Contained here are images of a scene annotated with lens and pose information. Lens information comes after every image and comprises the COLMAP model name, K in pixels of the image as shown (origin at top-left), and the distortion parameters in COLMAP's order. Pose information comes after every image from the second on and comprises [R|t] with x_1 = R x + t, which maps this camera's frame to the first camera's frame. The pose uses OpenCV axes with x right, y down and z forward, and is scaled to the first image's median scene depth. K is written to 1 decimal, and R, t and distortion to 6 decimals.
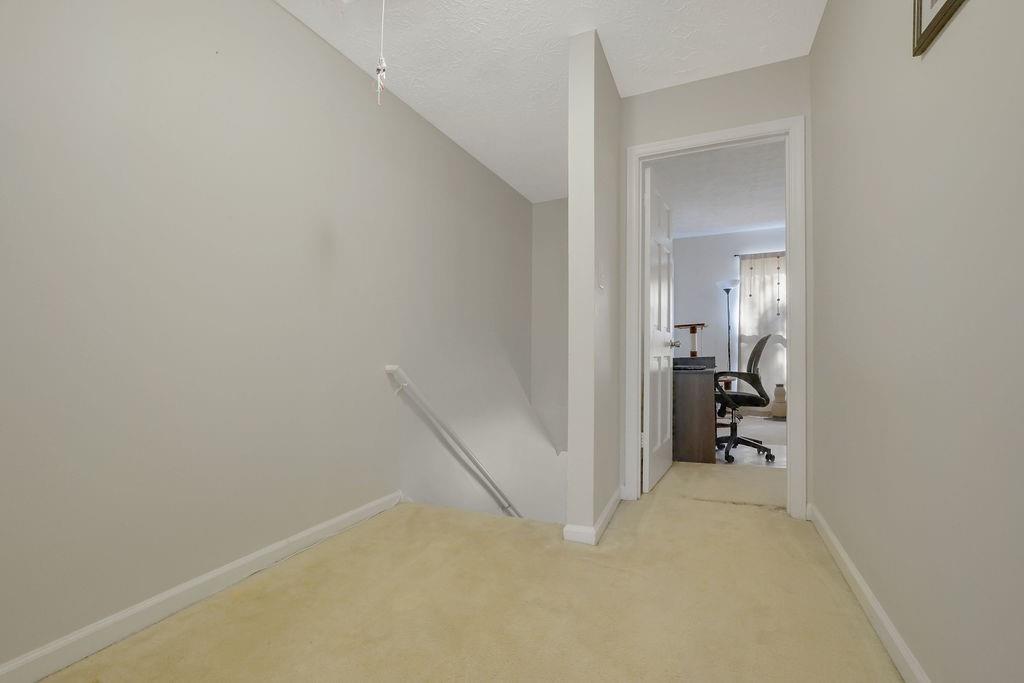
lens RADIAL K [[439.7, 0, 514.4], [0, 439.7, 347.9], [0, 0, 1]] dist [-0.042843, 0.012328]
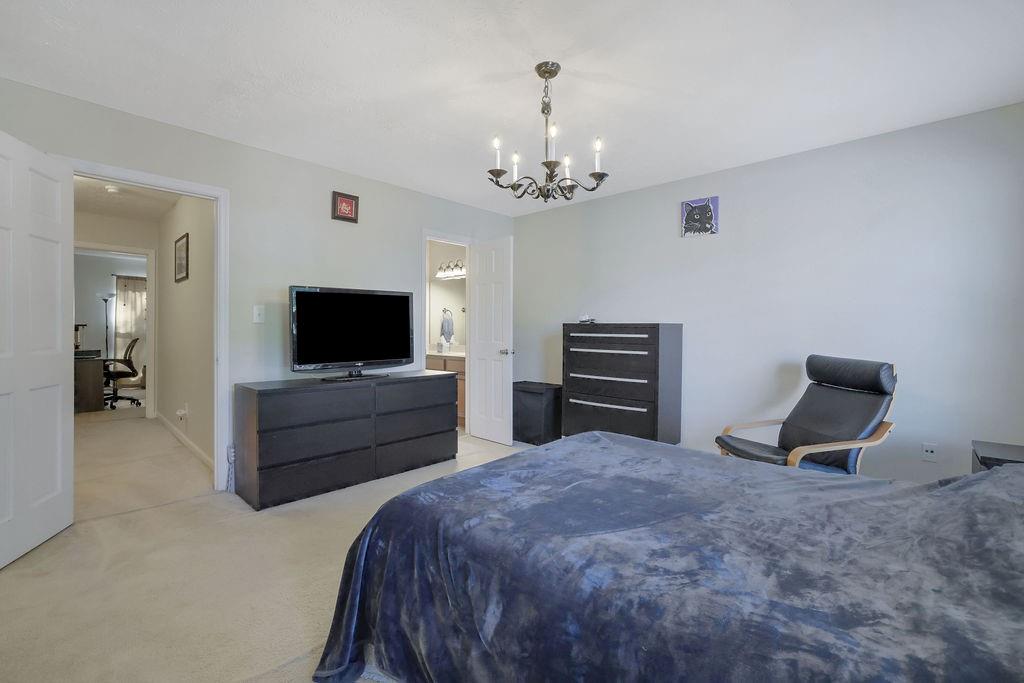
lens RADIAL K [[439.7, 0, 507.6], [0, 439.7, 341.2], [0, 0, 1]] dist [-0.042843, 0.012328]
pose [[0.329703, -0.013370, 0.943990, -0.571394], [-0.016968, 0.999654, 0.020085, -0.073707], [-0.943932, -0.022640, 0.329363, -1.009485]]
